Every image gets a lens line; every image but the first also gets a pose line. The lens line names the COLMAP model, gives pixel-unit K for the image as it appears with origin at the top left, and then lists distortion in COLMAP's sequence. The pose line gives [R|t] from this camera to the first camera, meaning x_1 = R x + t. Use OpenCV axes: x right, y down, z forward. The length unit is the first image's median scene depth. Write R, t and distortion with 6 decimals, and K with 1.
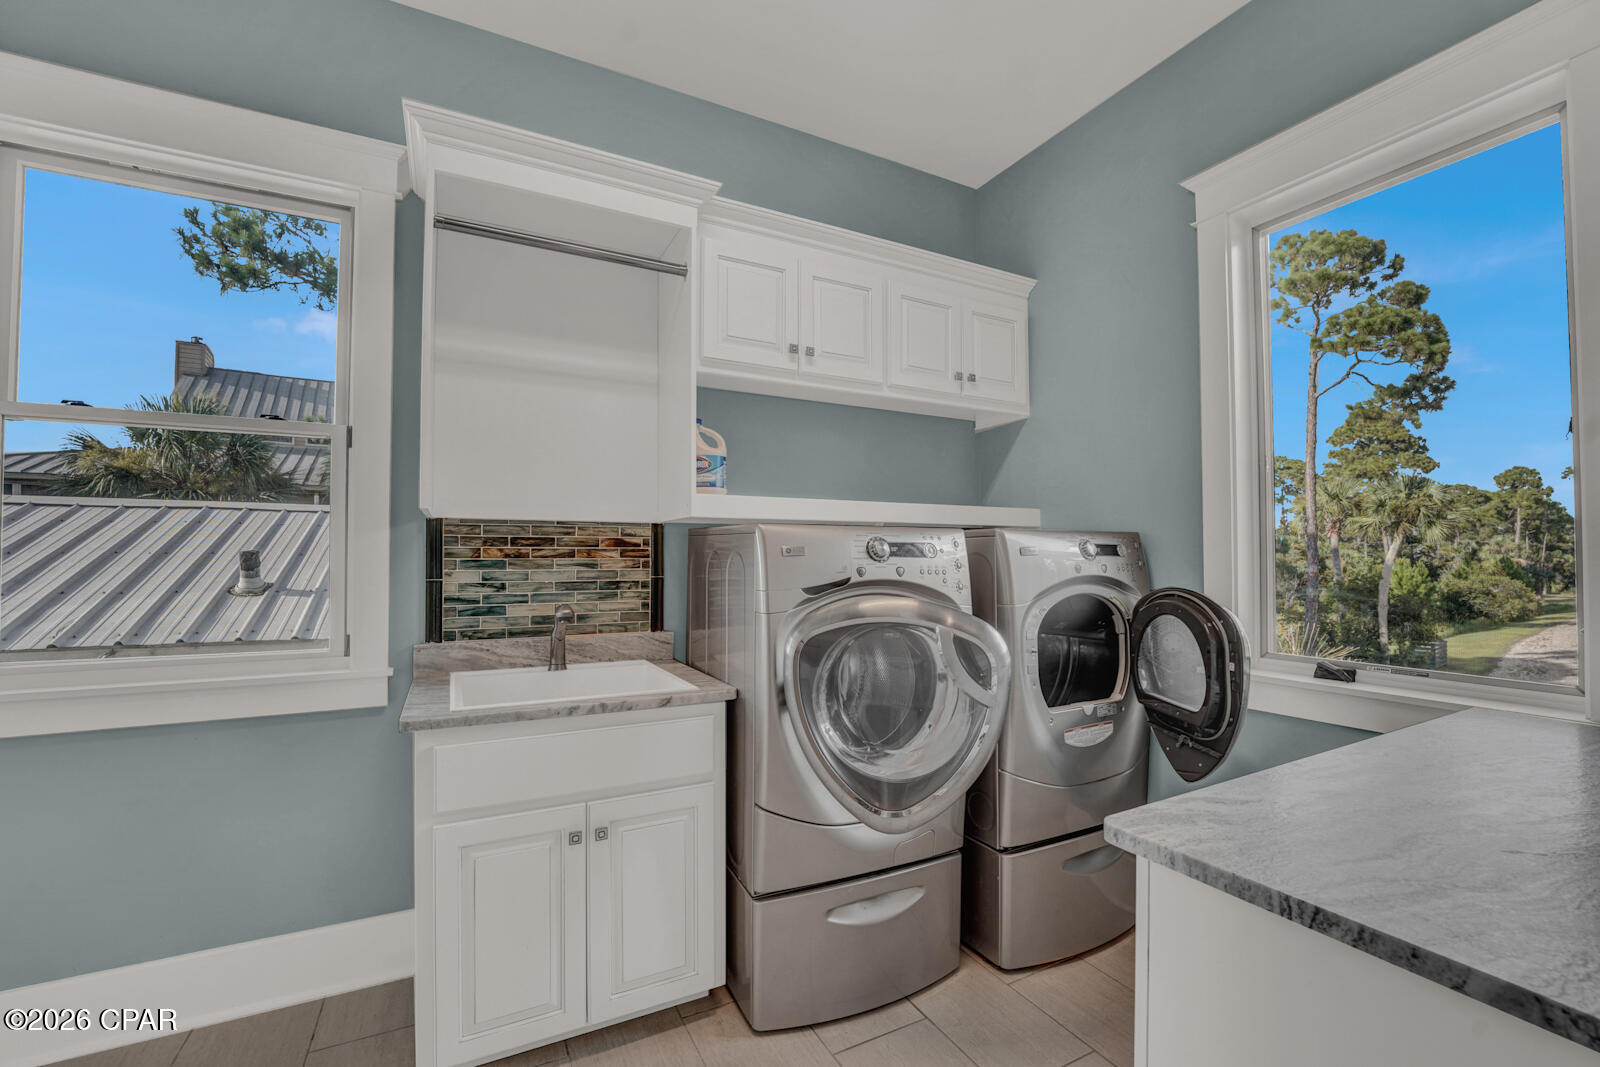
lens RADIAL K [[664.5, 0, 798.0], [0, 664.5, 539.7], [0, 0, 1]] dist [-0.010014, 0.000088]
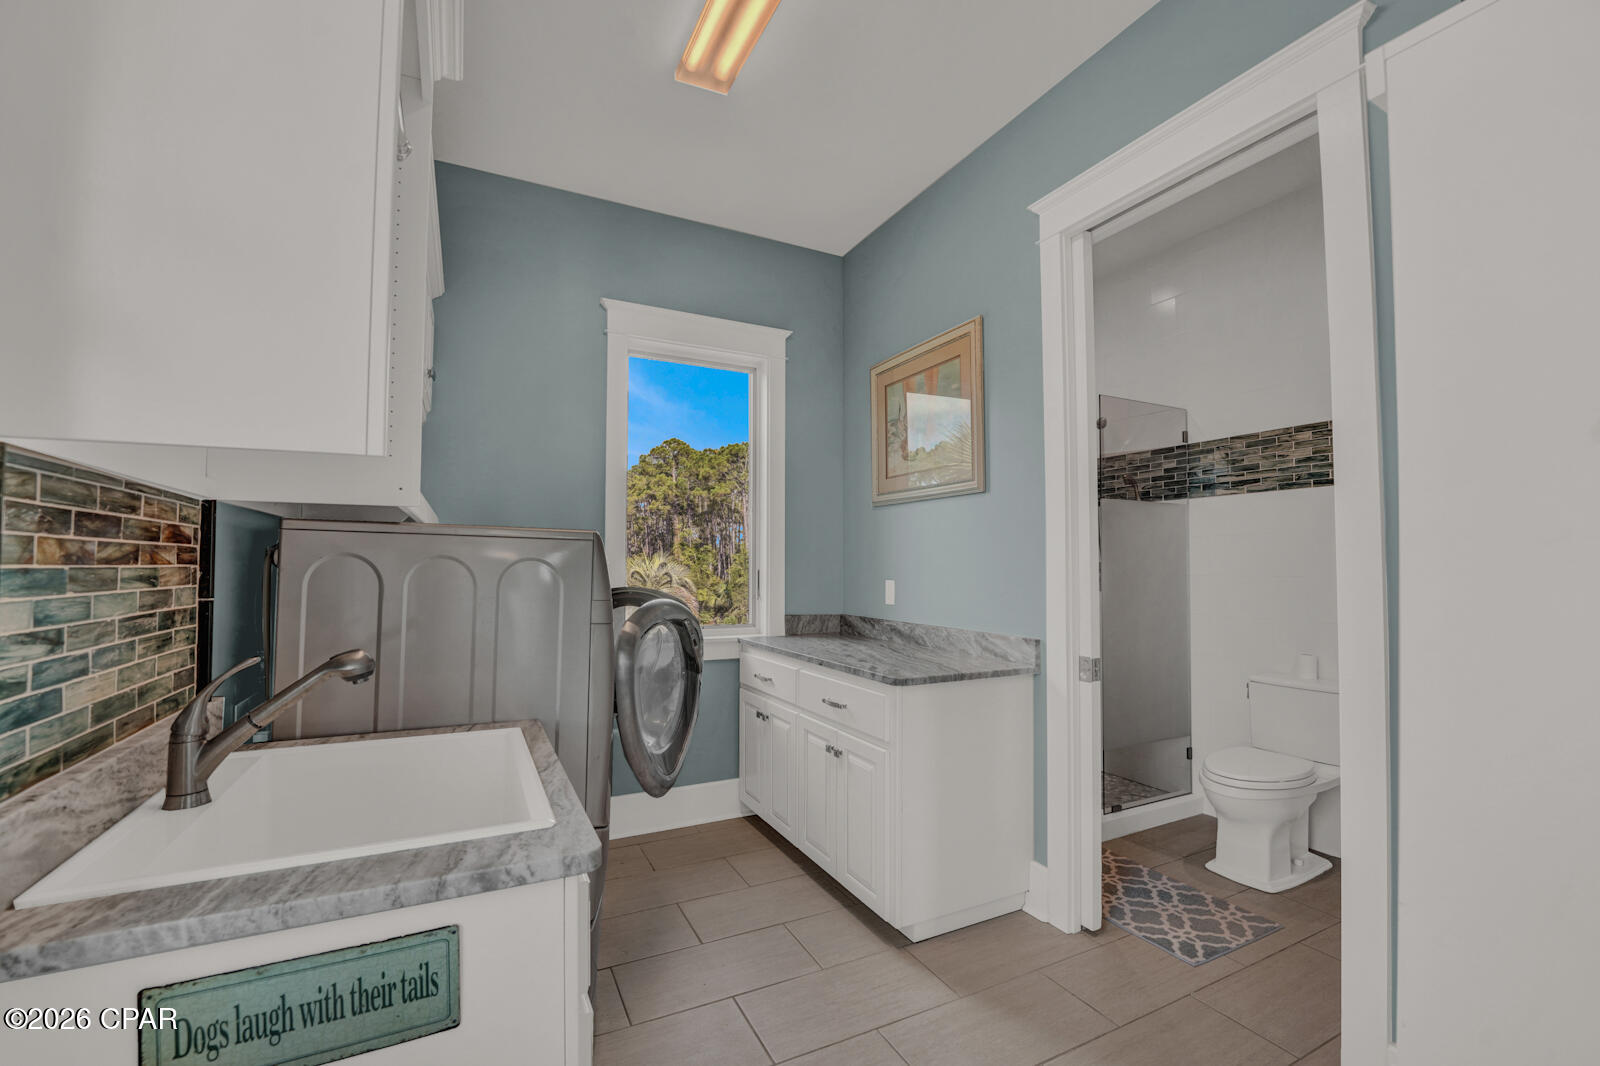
lens RADIAL K [[664.5, 0, 799.6], [0, 664.5, 536.0], [0, 0, 1]] dist [-0.010014, 0.000088]
pose [[0.000286, 0.042299, 0.999105, -0.823516], [-0.025458, 0.998781, -0.042278, 0.016624], [-0.999676, -0.025423, 0.001363, 0.570927]]
